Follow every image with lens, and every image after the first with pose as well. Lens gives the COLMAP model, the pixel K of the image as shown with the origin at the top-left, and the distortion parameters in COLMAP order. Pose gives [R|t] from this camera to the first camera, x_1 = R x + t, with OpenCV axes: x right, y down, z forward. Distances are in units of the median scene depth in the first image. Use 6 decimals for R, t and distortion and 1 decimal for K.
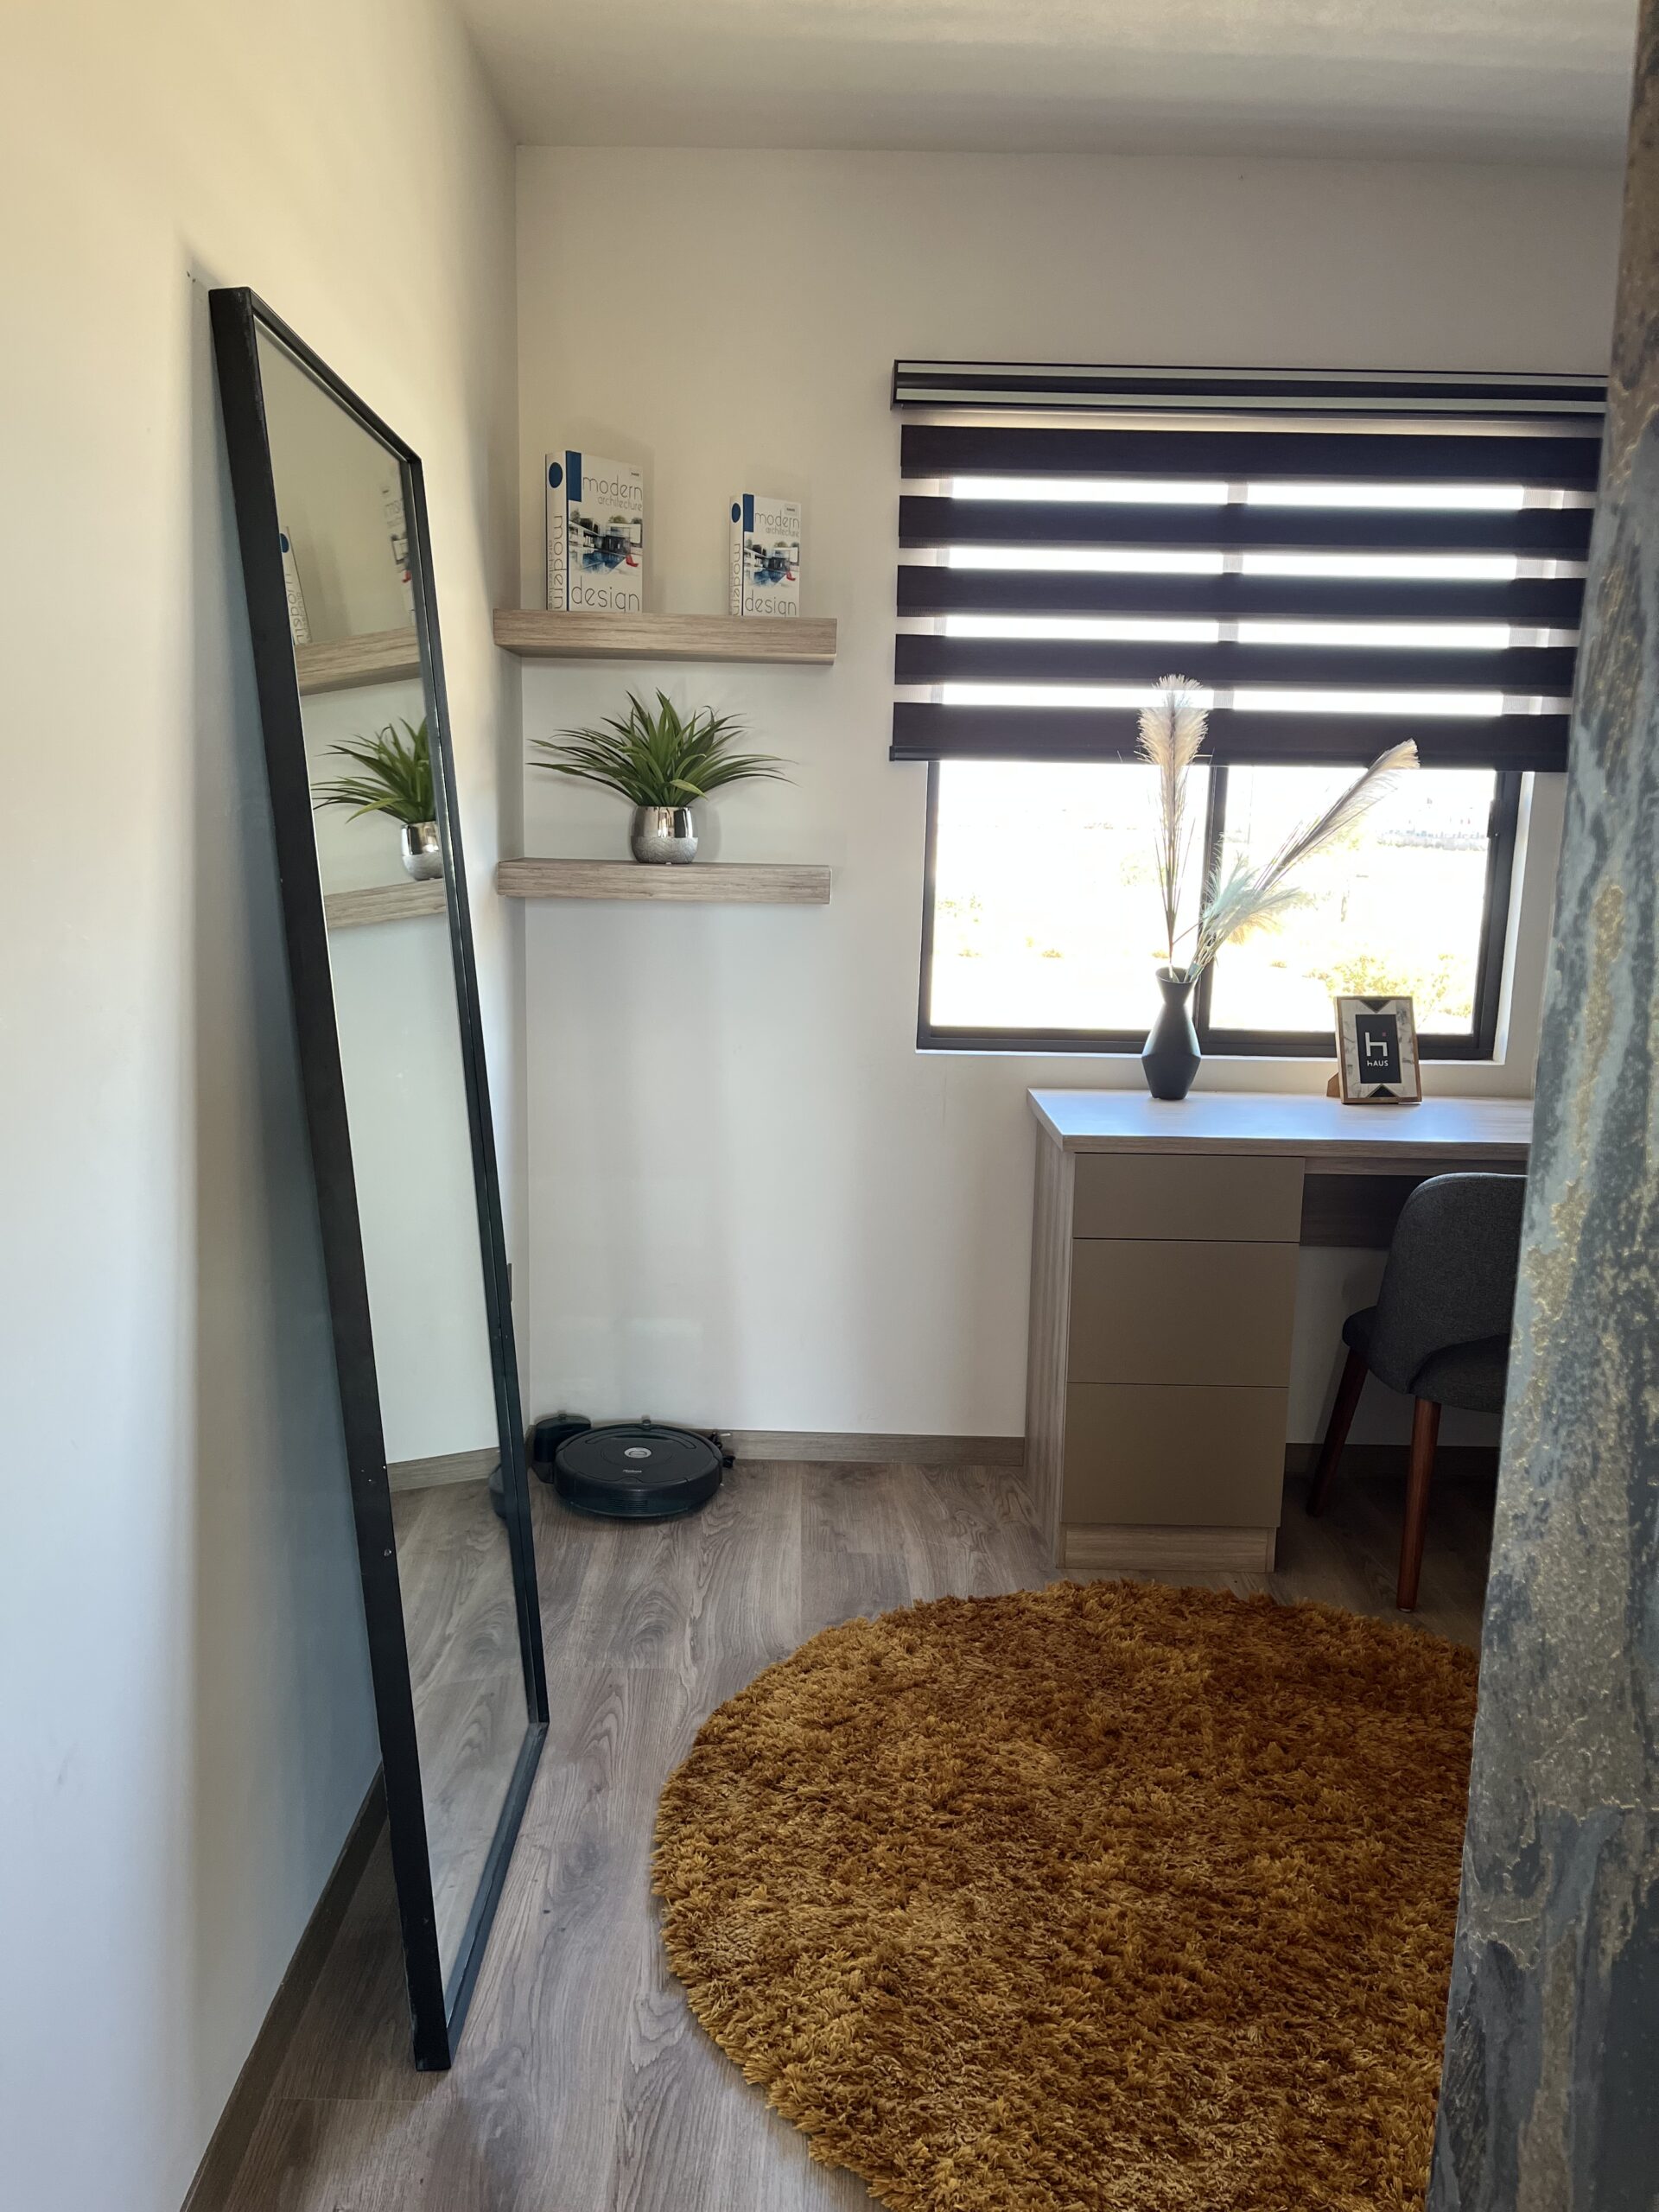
lens RADIAL K [[1672.7, 0, 807.1], [0, 1672.7, 1097.1], [0, 0, 1]] dist [0.081912, -0.105670]
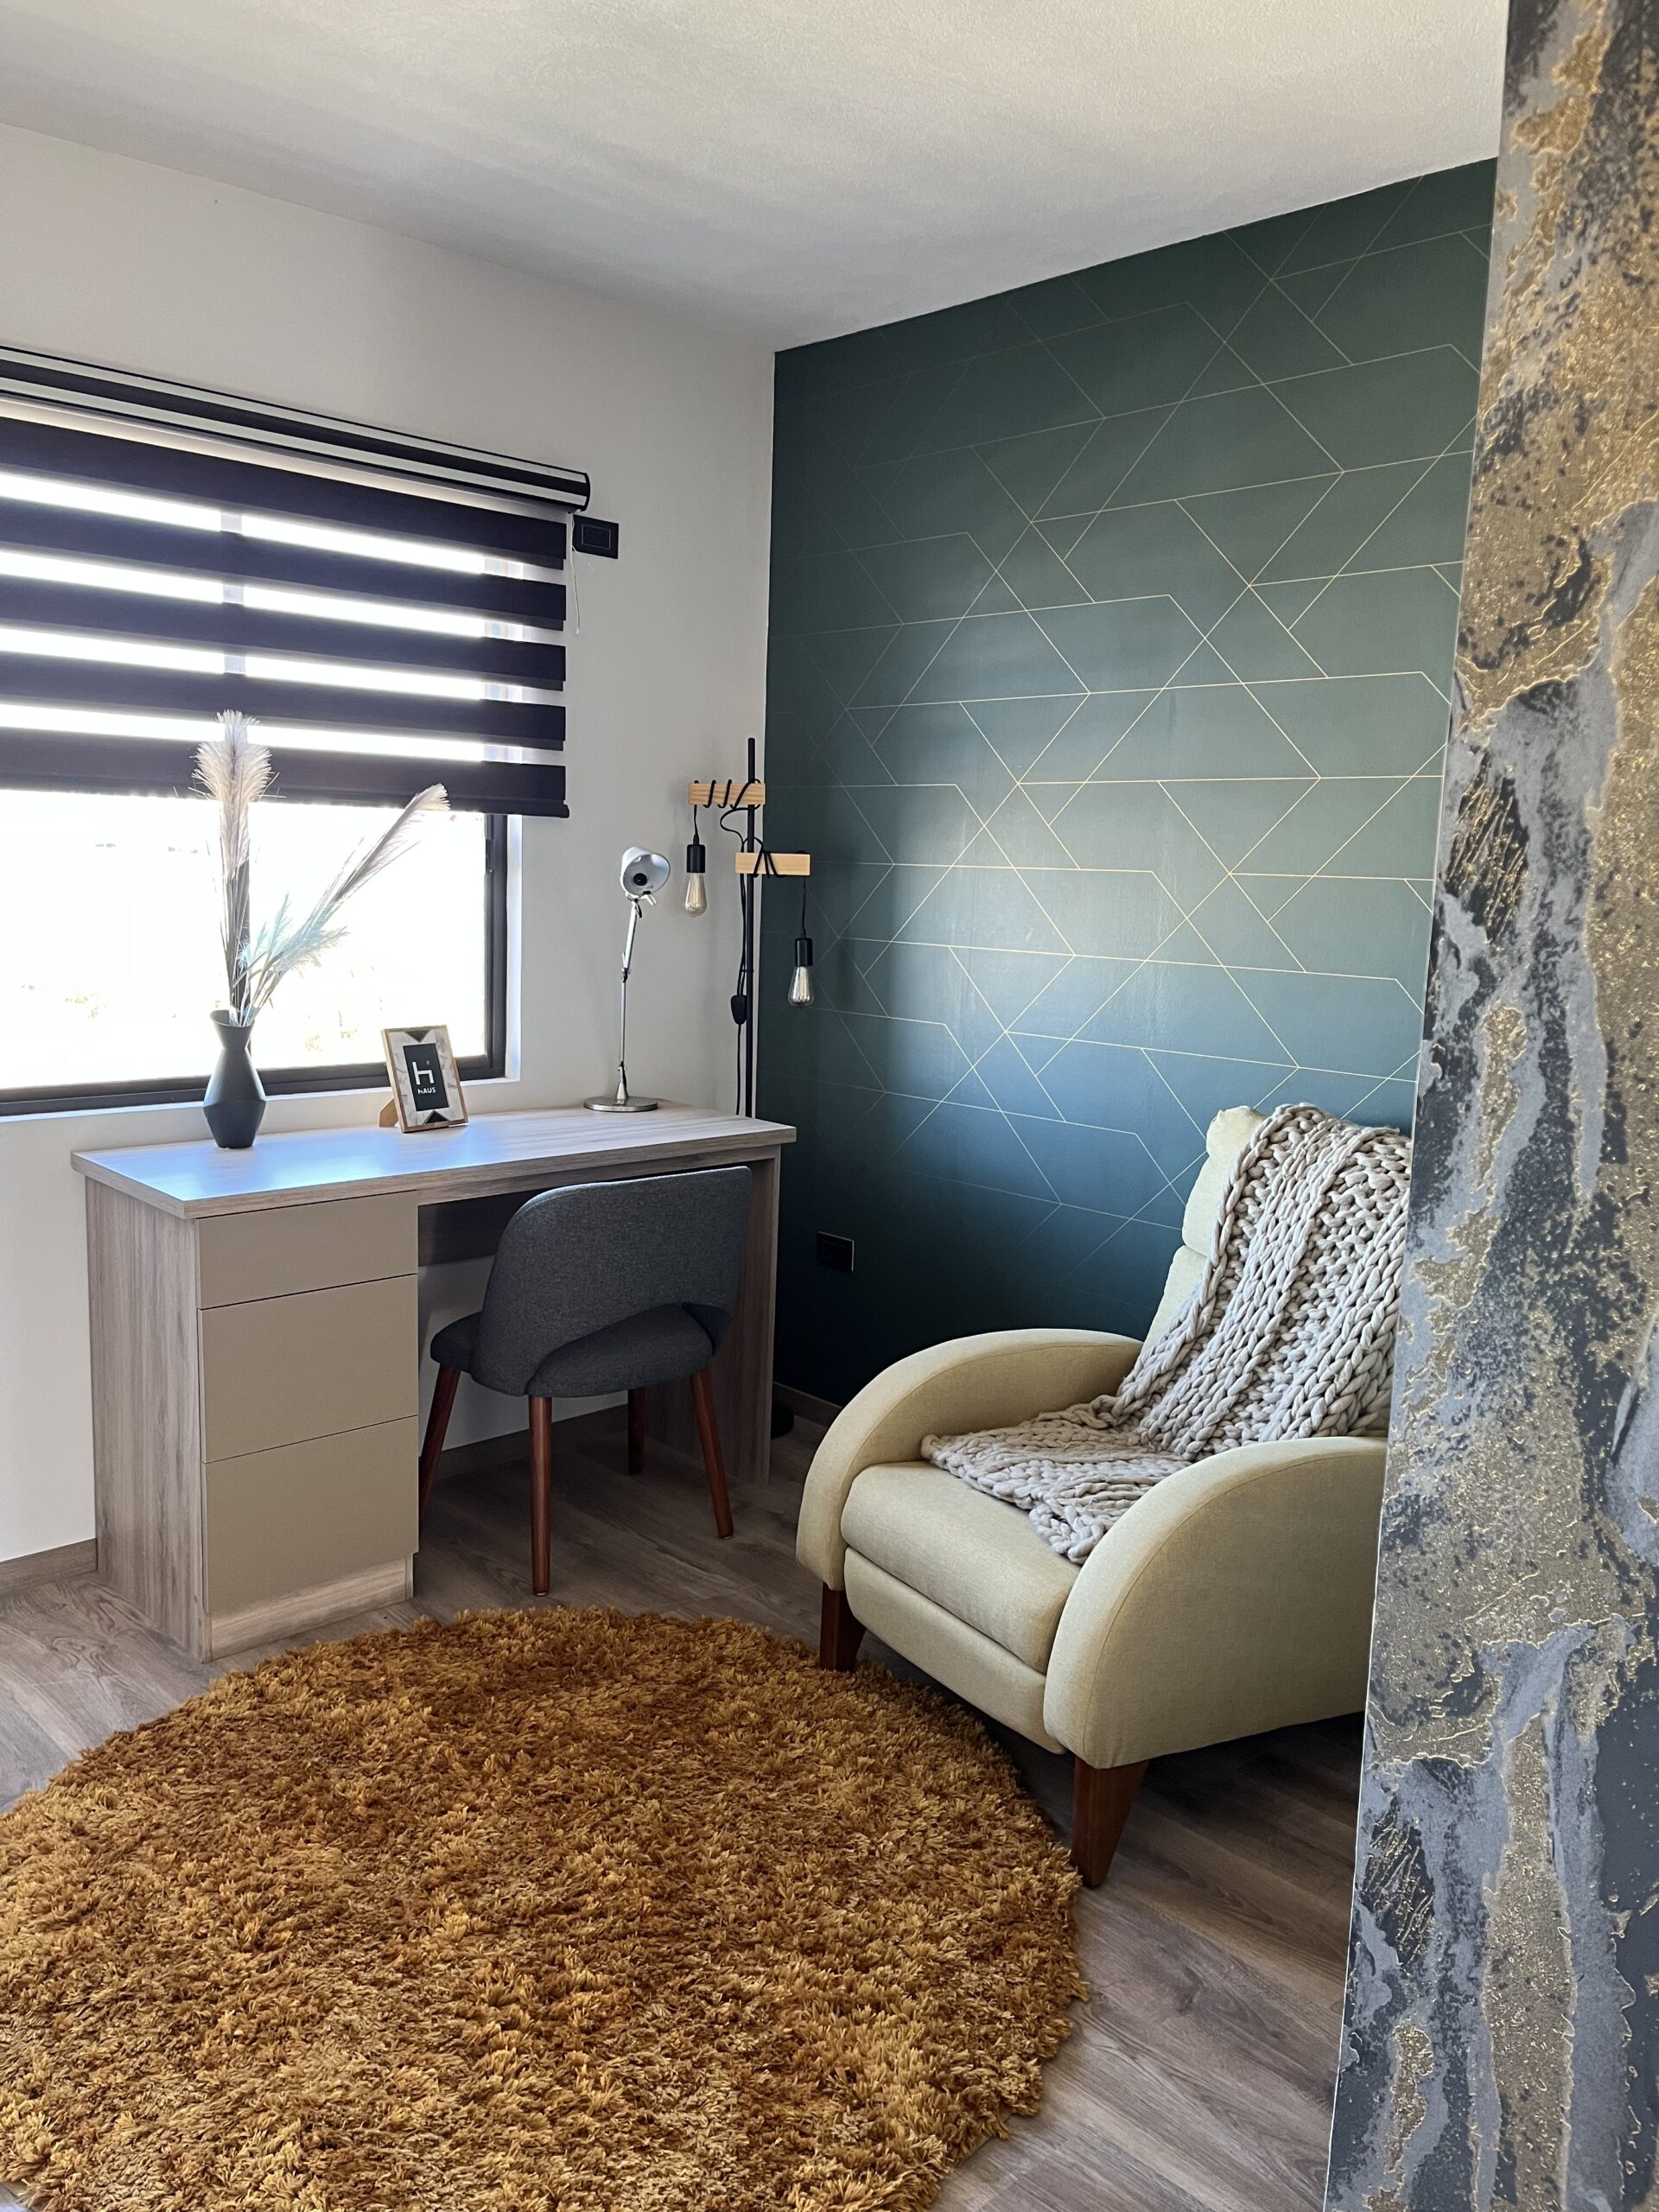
lens RADIAL K [[1672.7, 0, 828.3], [0, 1672.7, 1098.3], [0, 0, 1]] dist [0.081912, -0.105670]
pose [[0.736164, -0.096095, 0.669947, -0.287581], [0.096088, 0.994682, 0.037088, -0.048053], [-0.669948, 0.037071, 0.741482, 0.095629]]
